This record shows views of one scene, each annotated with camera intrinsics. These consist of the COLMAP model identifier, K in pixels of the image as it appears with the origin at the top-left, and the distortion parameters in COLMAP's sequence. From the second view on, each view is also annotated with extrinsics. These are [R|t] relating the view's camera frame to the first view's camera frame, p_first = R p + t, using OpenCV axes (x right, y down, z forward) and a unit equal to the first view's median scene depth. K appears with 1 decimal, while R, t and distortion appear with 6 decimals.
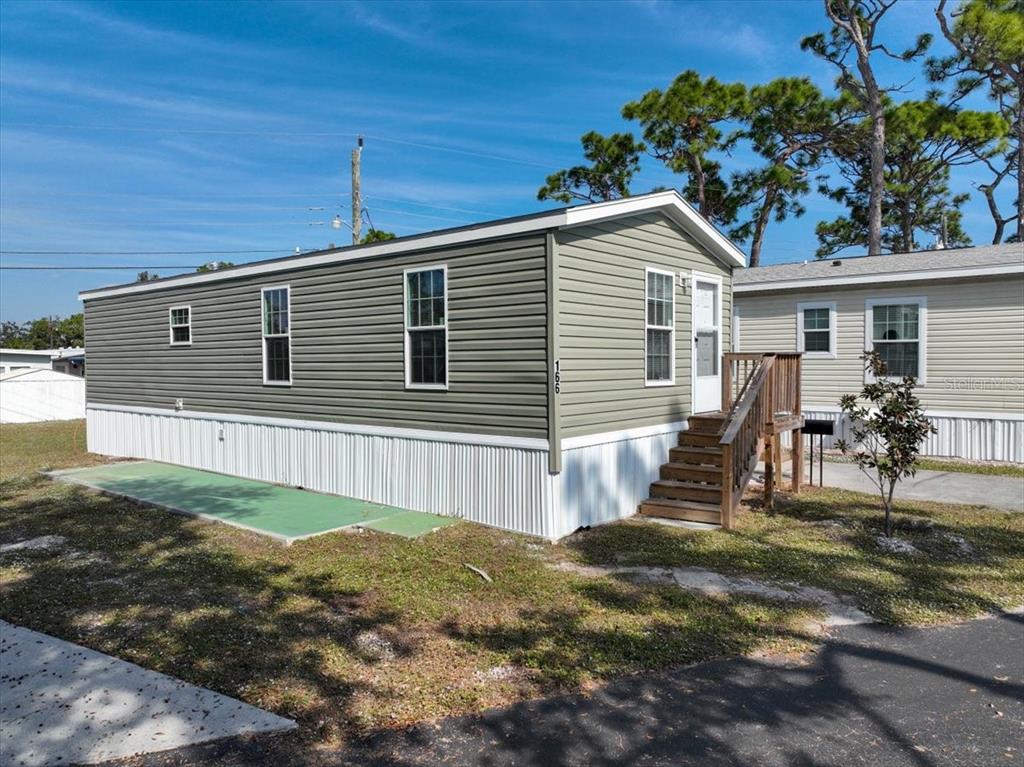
lens RADIAL K [[721.4, 0, 501.6], [0, 721.4, 417.5], [0, 0, 1]] dist [-0.000542, 0.013789]
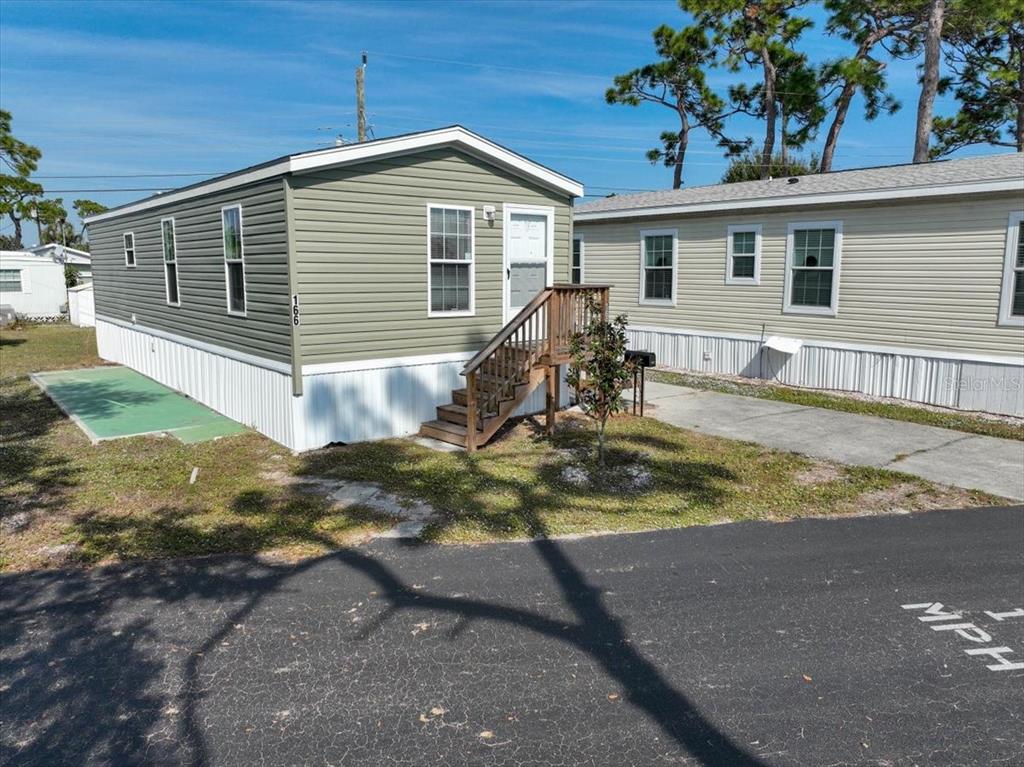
lens RADIAL K [[721.4, 0, 506.5], [0, 721.4, 418.7], [0, 0, 1]] dist [-0.000542, 0.013789]
pose [[0.981203, 0.048572, -0.186766, 0.517710], [-0.024248, 0.991167, 0.130381, -0.035870], [0.191449, -0.123401, 0.973714, -0.045957]]
